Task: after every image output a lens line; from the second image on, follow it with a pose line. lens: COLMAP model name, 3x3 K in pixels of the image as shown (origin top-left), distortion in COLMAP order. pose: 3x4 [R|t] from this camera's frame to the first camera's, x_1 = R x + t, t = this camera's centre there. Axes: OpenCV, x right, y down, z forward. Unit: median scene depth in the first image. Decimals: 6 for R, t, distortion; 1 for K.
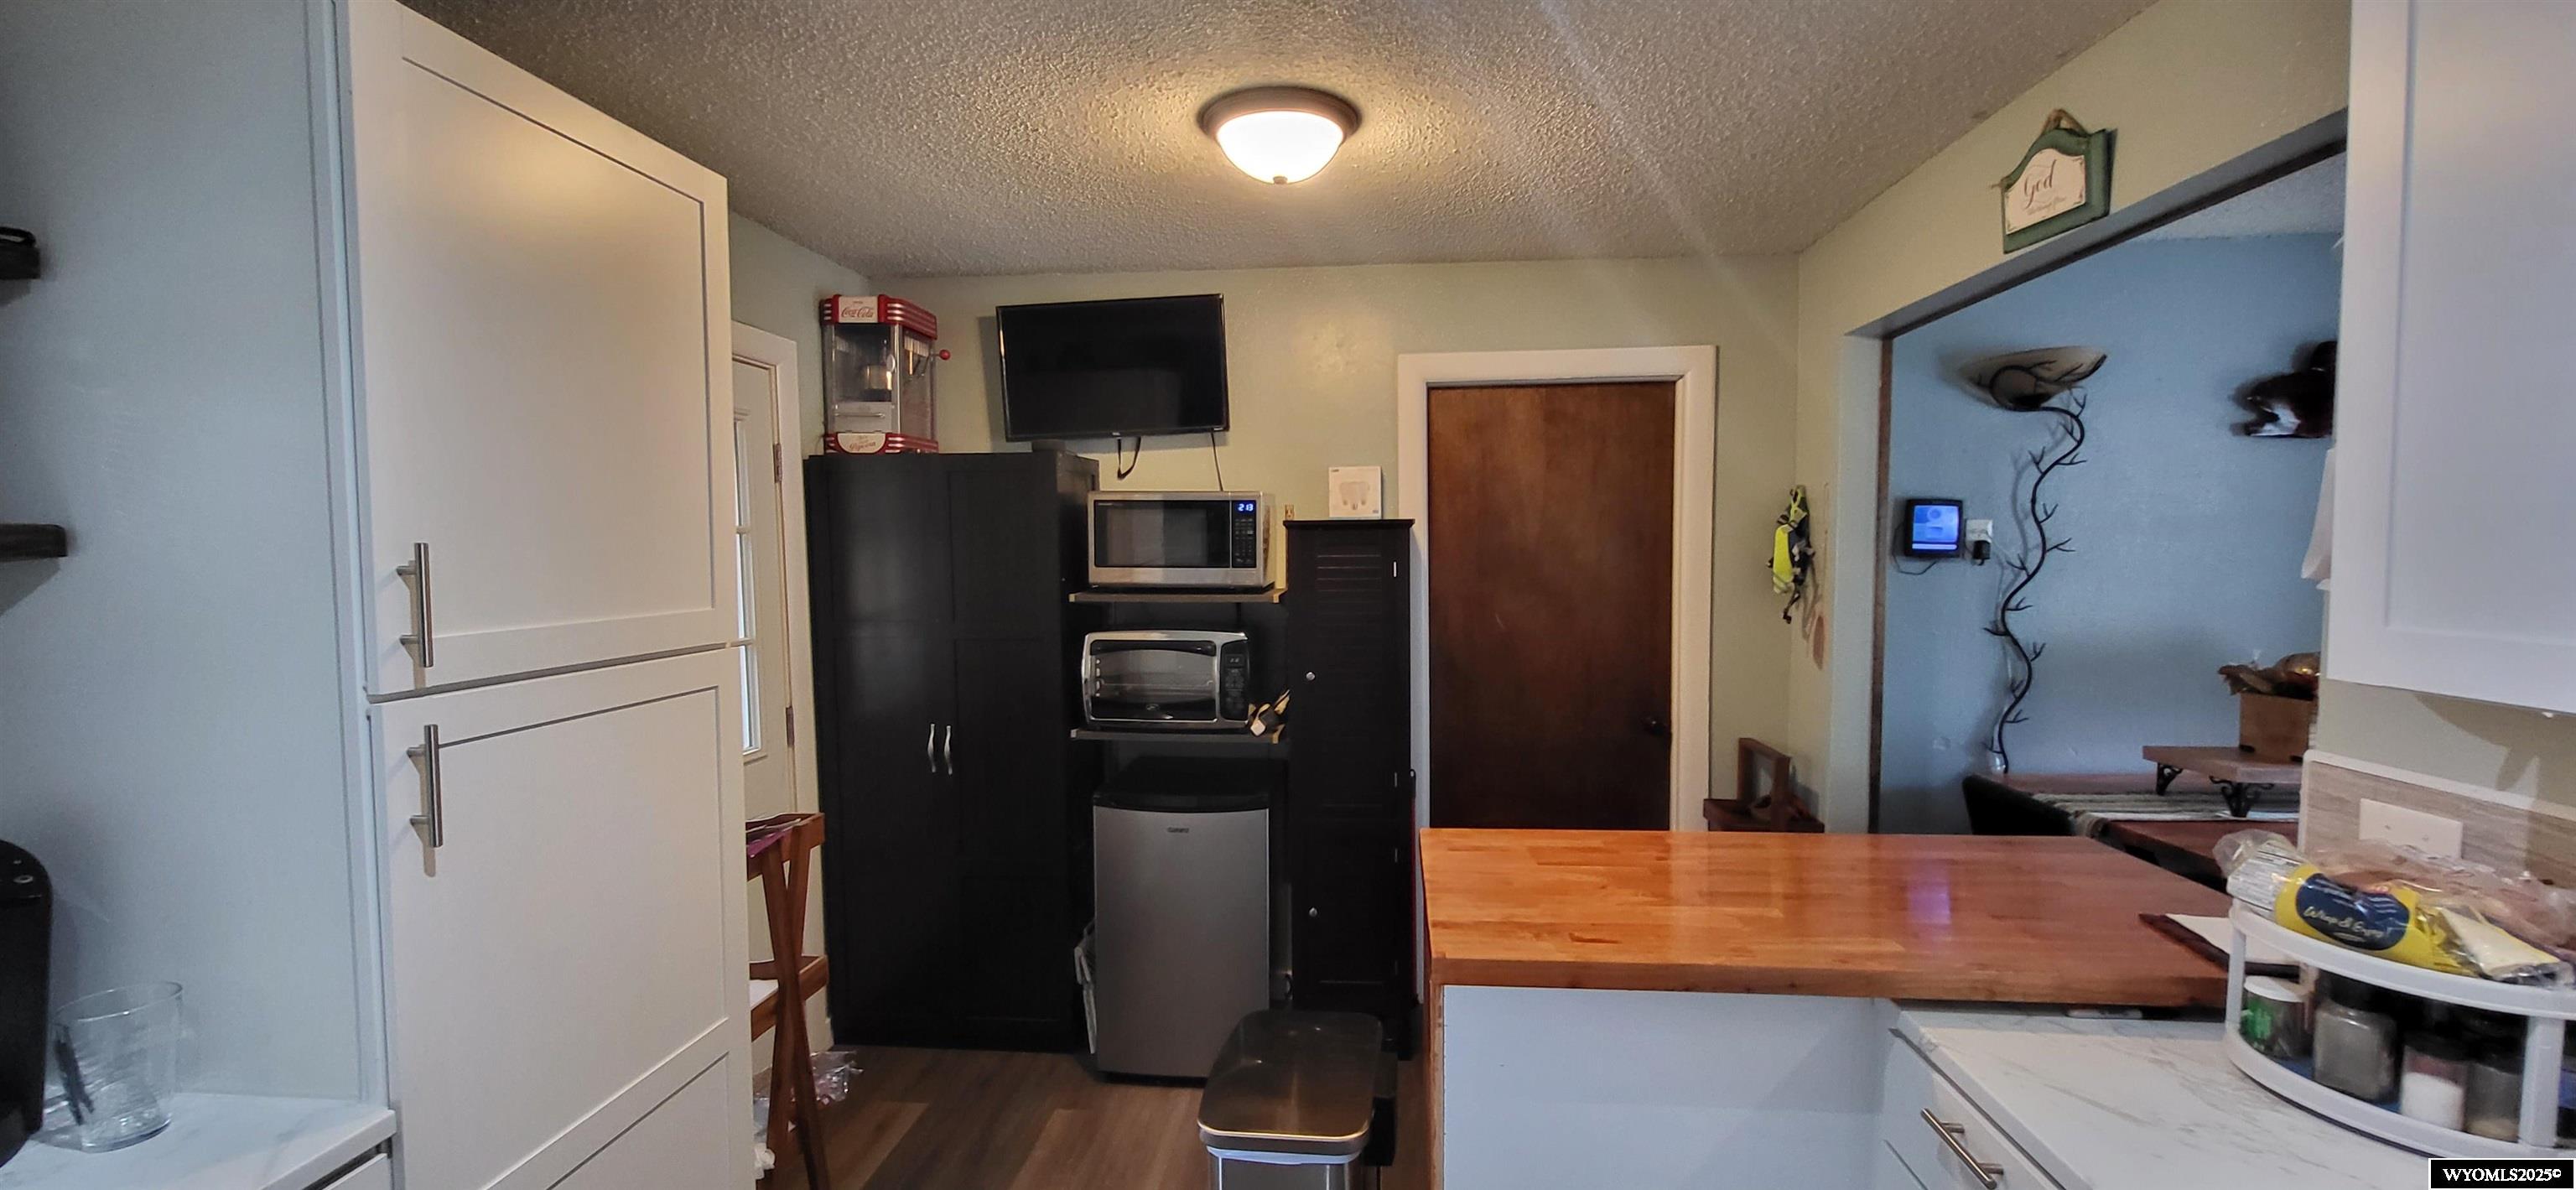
lens RADIAL K [[1034.9, 0, 1299.6], [0, 1034.9, 594.8], [0, 0, 1]] dist [-0.001368, -0.000113]
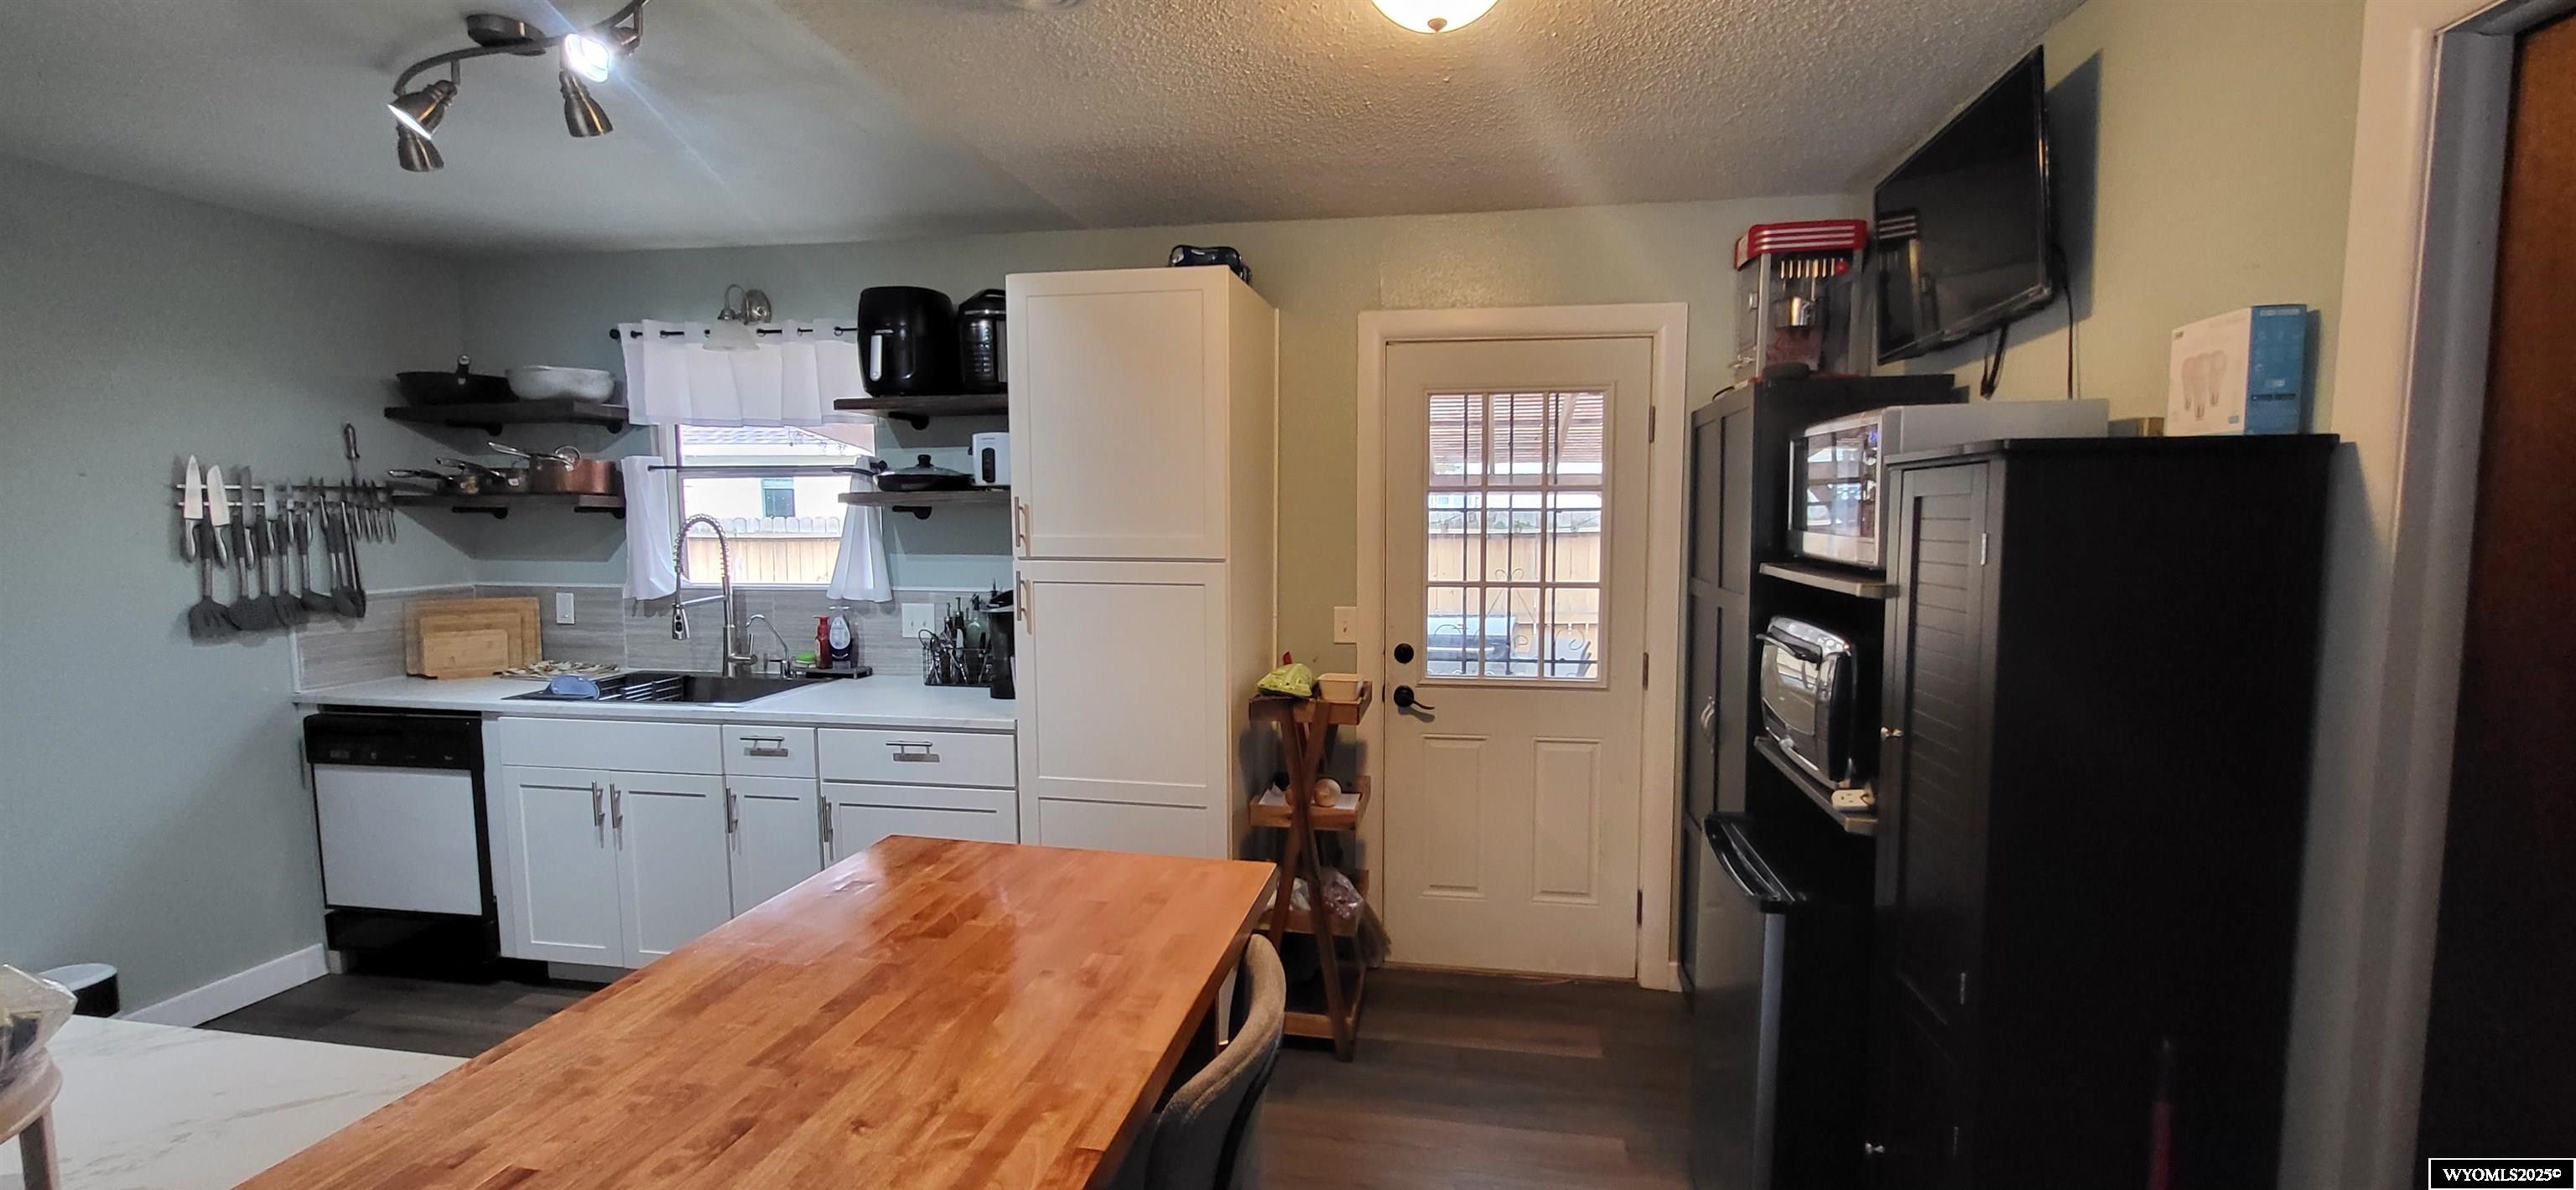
lens RADIAL K [[1034.9, 0, 1299.6], [0, 1034.9, 594.8], [0, 0, 1]] dist [-0.001368, -0.000113]
pose [[-0.080852, 0.086919, -0.992929, 0.529879], [-0.048778, 0.994652, 0.091041, -0.028769], [0.995532, 0.055794, -0.076180, 0.654734]]
